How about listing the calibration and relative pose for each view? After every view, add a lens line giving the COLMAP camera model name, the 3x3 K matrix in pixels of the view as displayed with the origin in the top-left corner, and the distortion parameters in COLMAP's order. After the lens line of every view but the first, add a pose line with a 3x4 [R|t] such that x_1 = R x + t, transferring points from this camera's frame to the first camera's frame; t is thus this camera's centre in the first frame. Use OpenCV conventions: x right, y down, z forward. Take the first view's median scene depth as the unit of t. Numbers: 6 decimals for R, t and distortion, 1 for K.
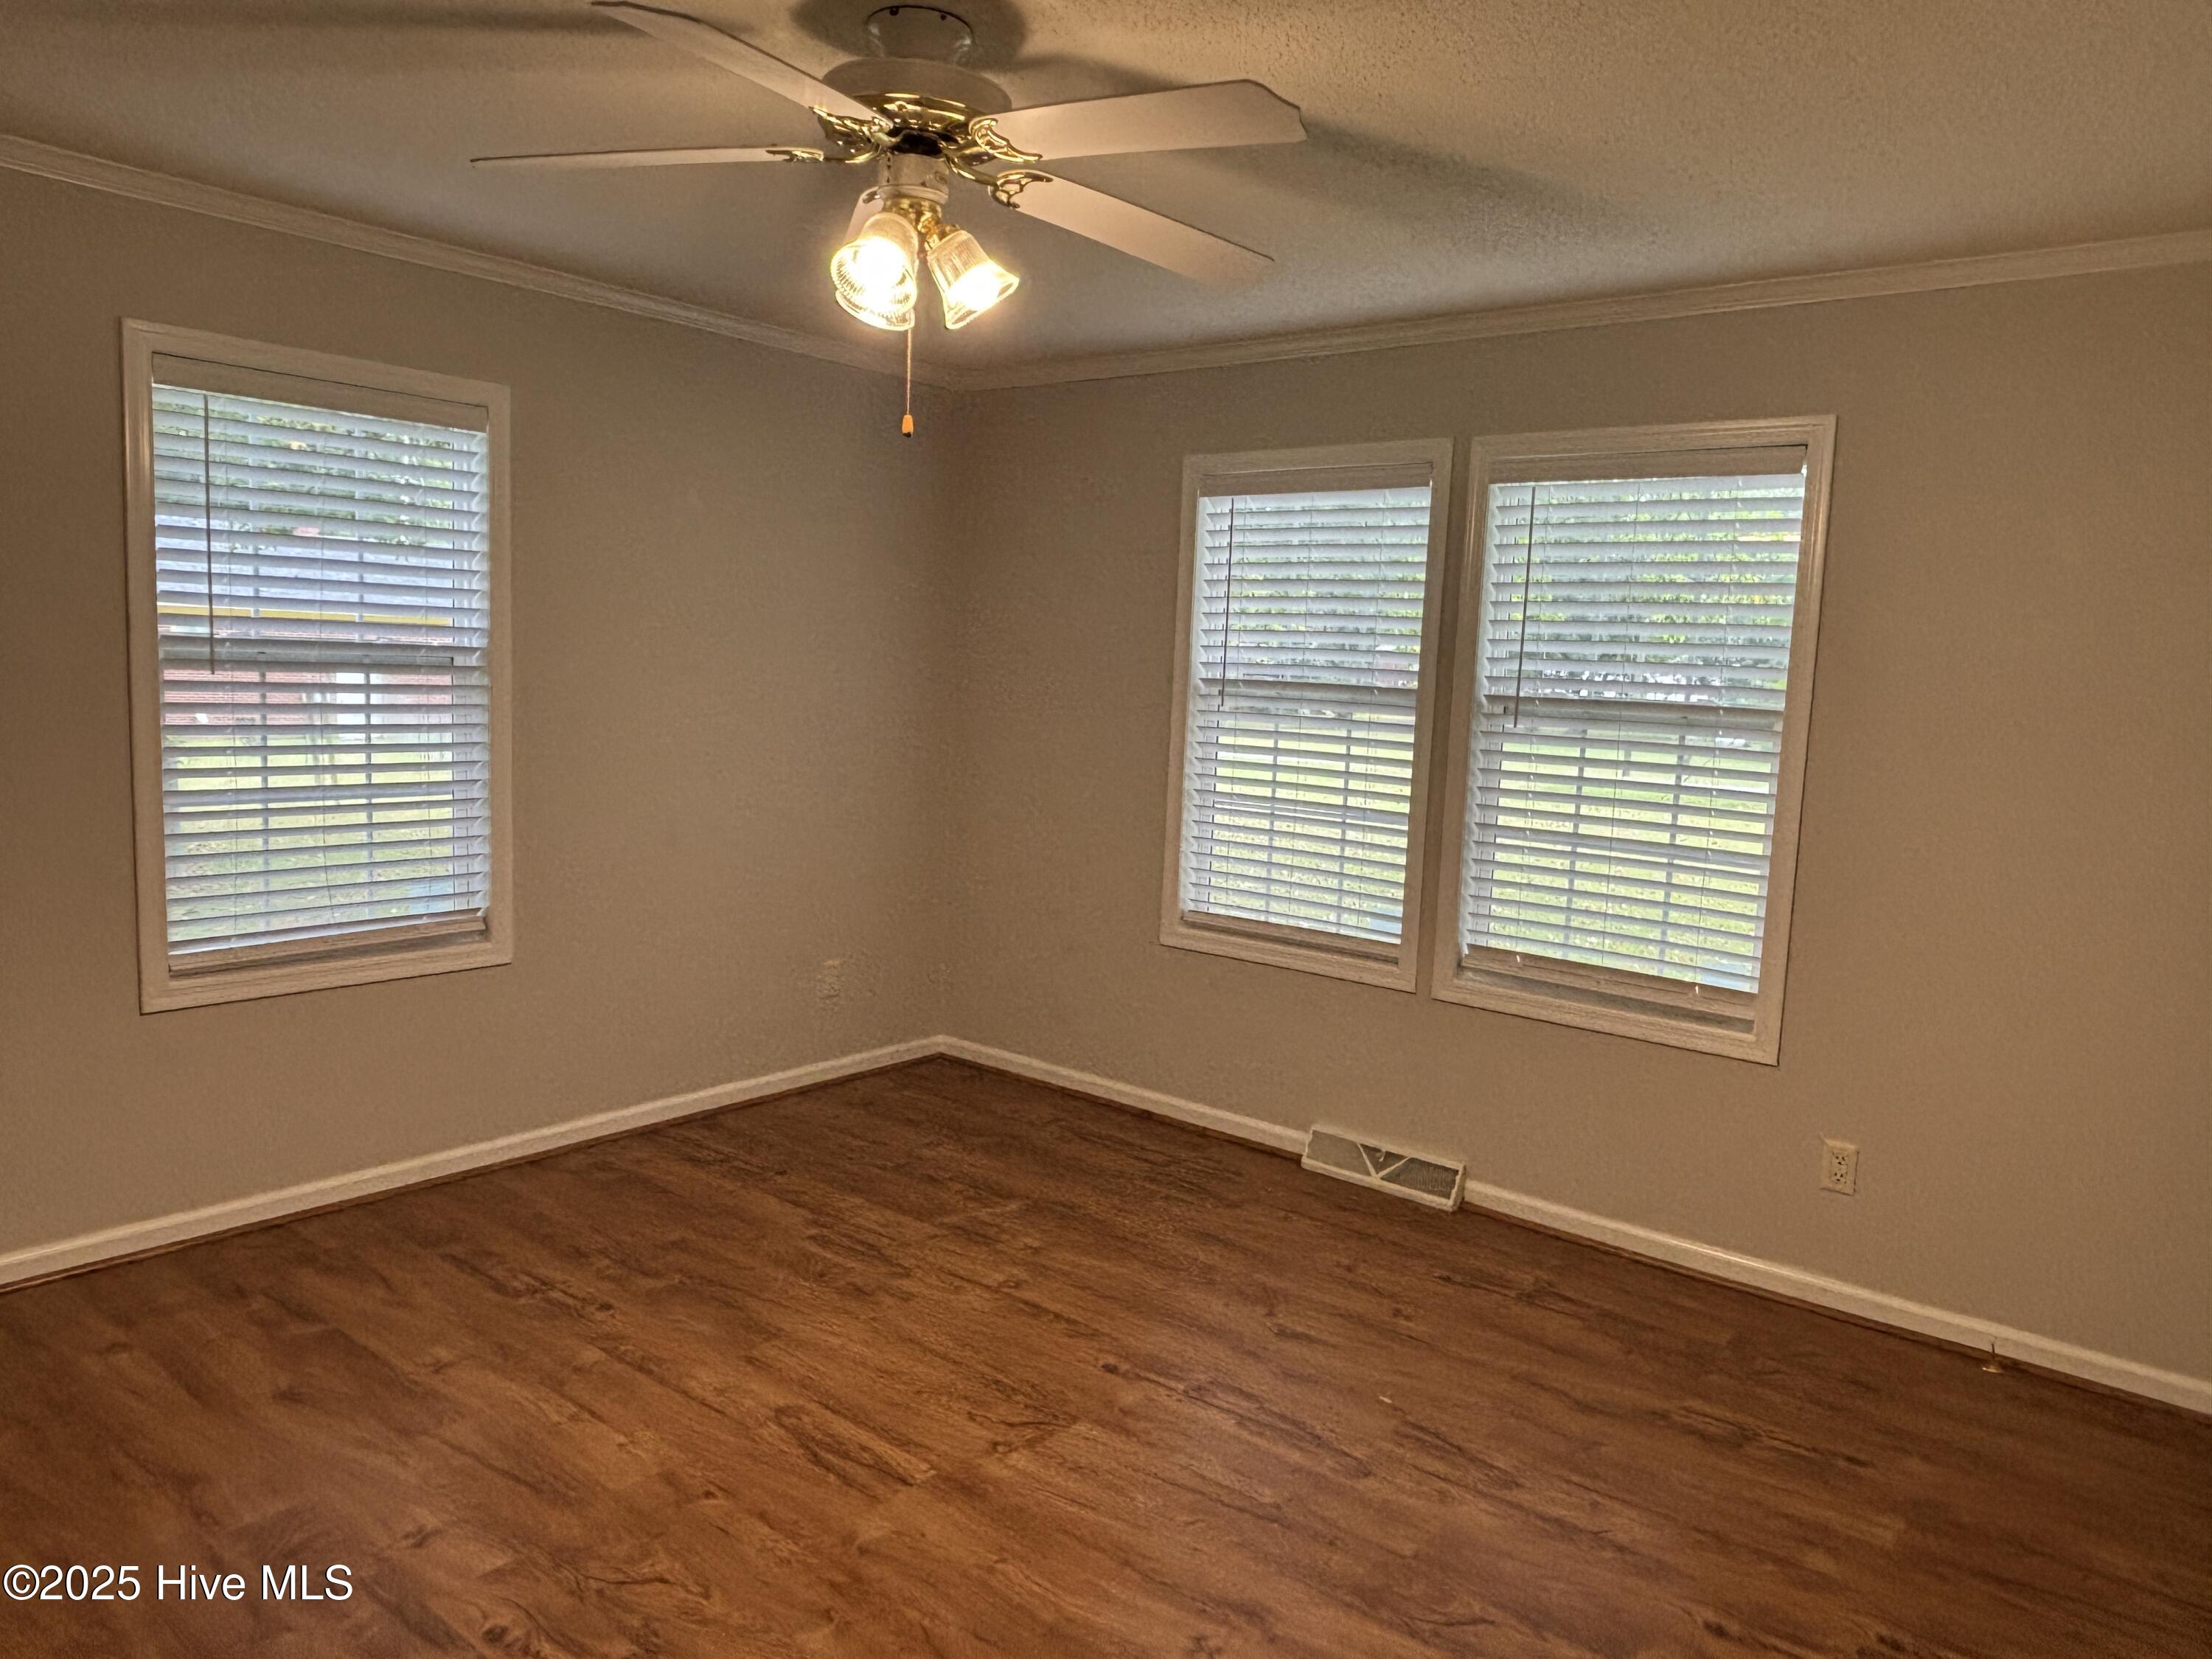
lens RADIAL K [[1483.1, 0, 1106.0], [0, 1483.1, 829.5], [0, 0, 1]] dist [0.045449, -0.056910]
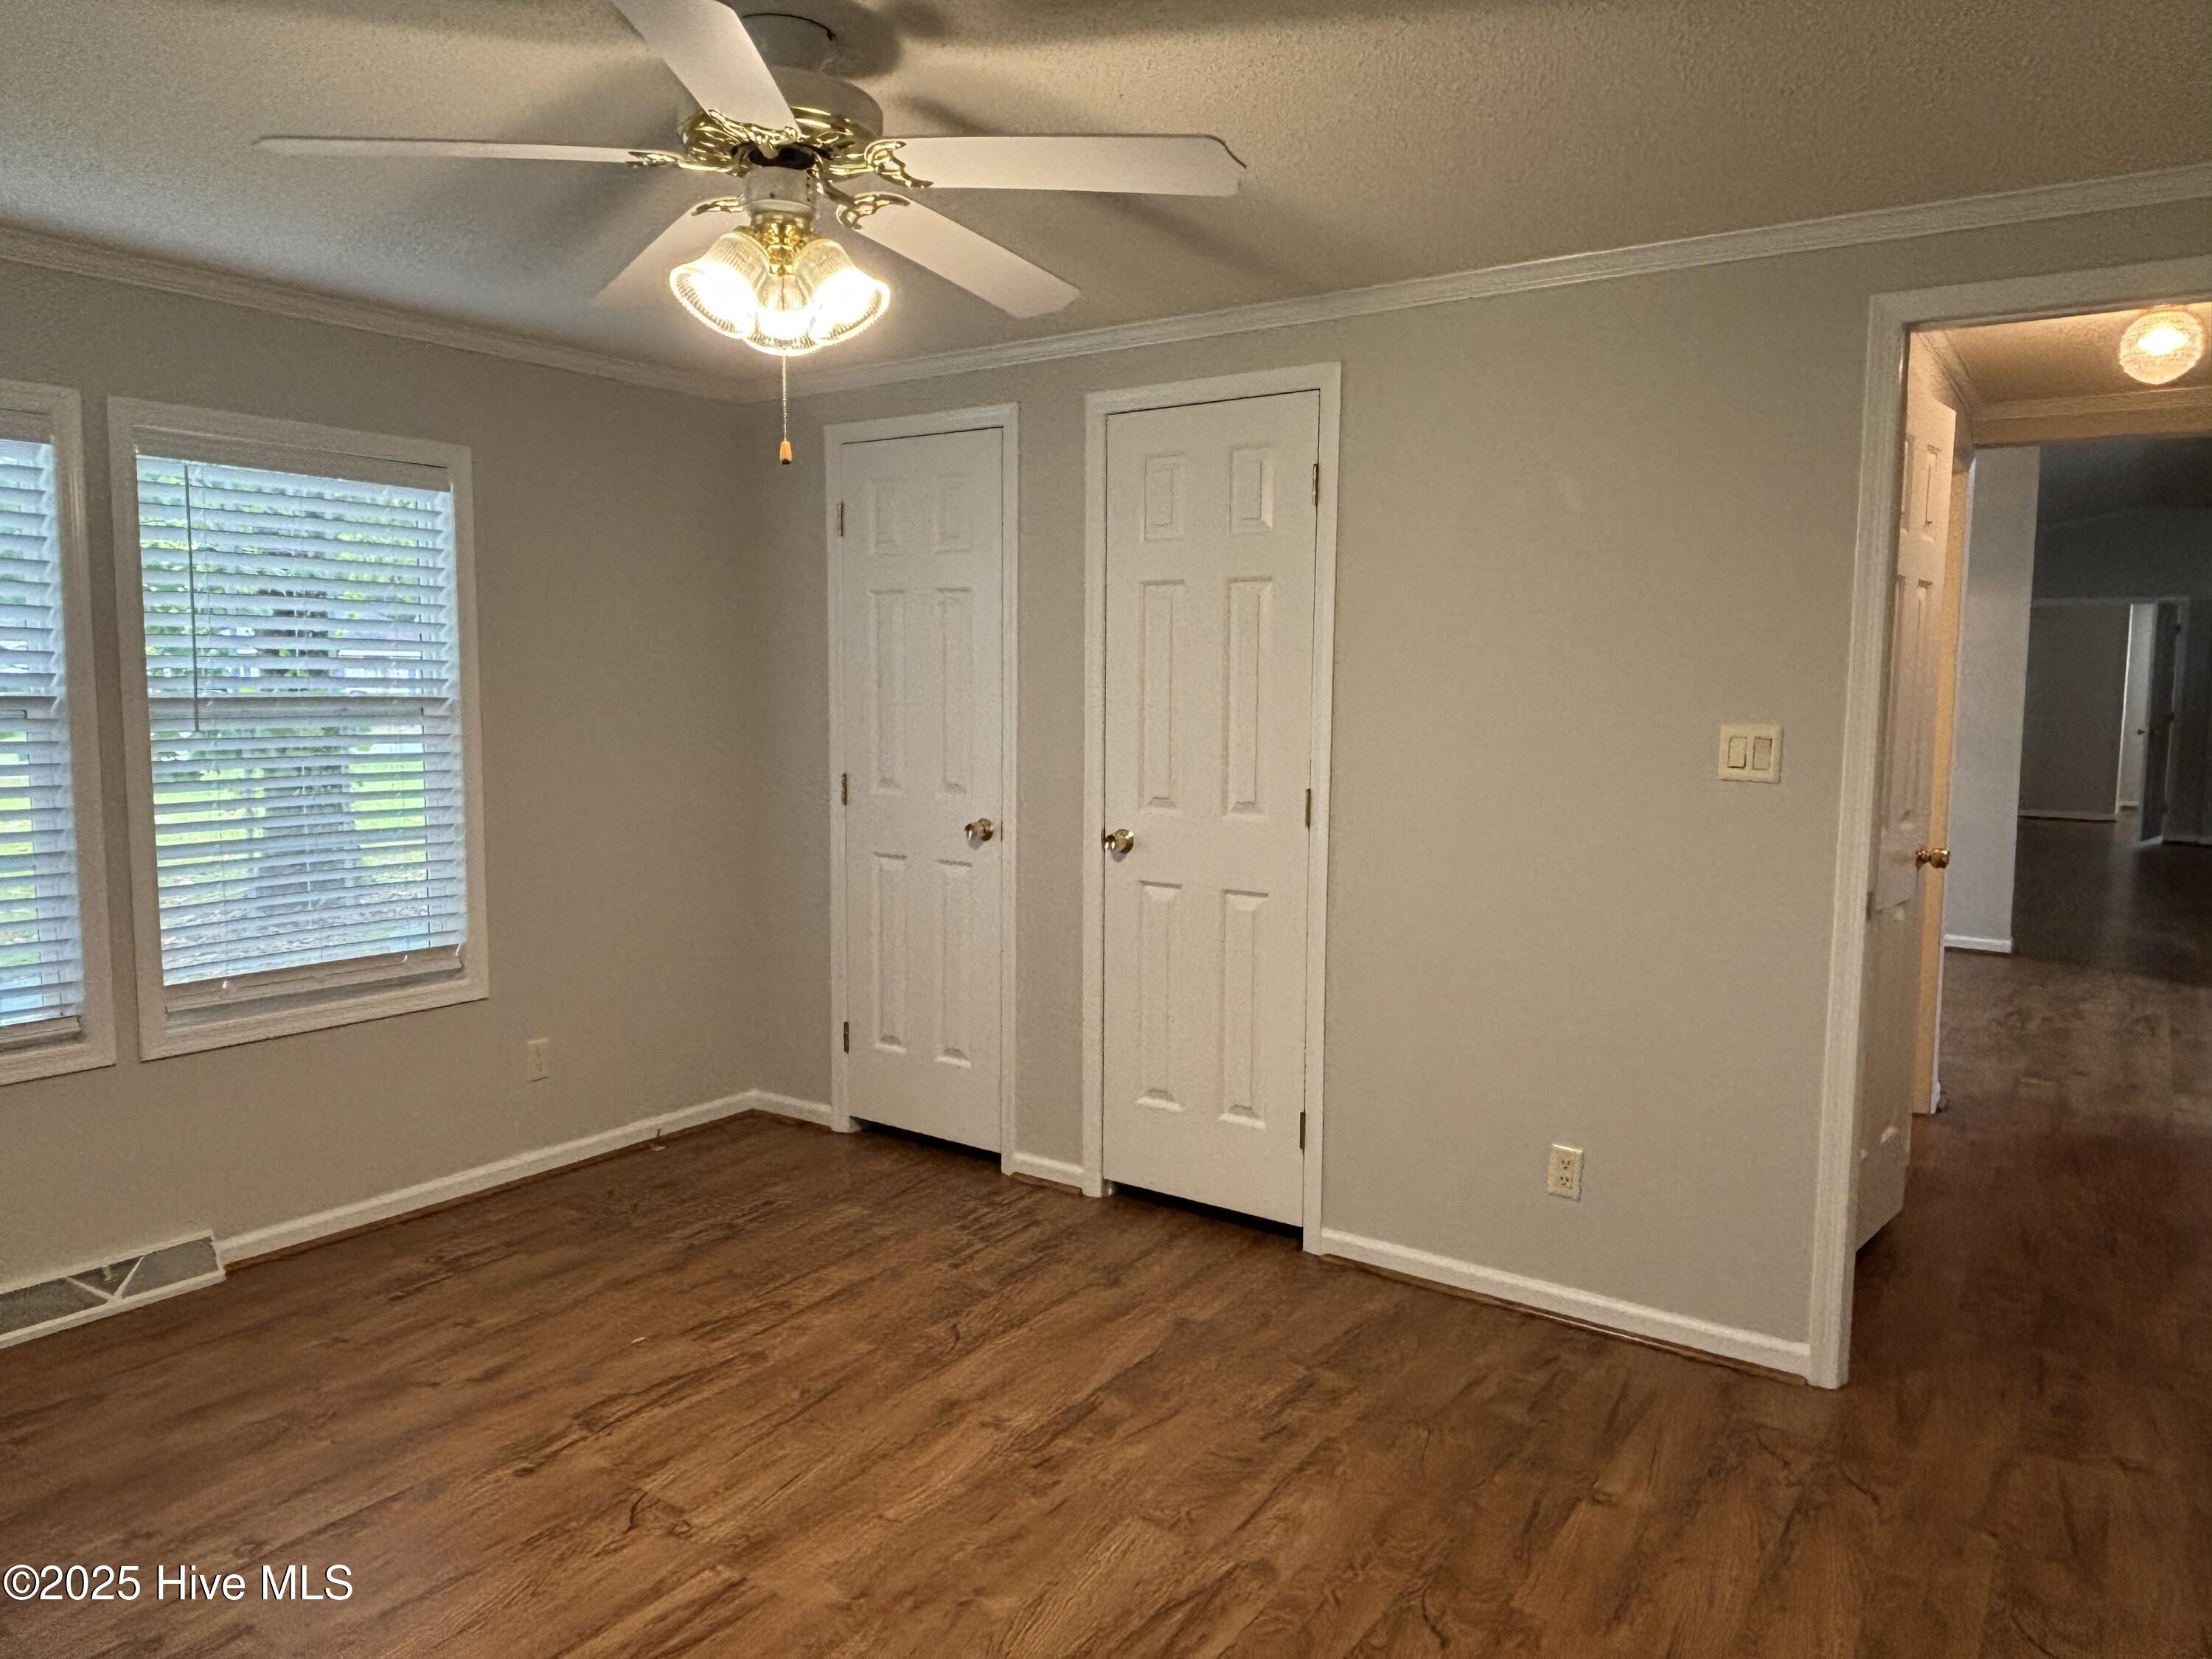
lens RADIAL K [[1472.5, 0, 1100.0], [0, 1472.5, 836.4], [0, 0, 1]] dist [0.002198, 0.001840]
pose [[-0.064558, -0.149820, 0.986603, -0.782309], [0.100313, 0.982684, 0.155789, -0.110195], [-0.992859, 0.109026, -0.048412, 0.614199]]
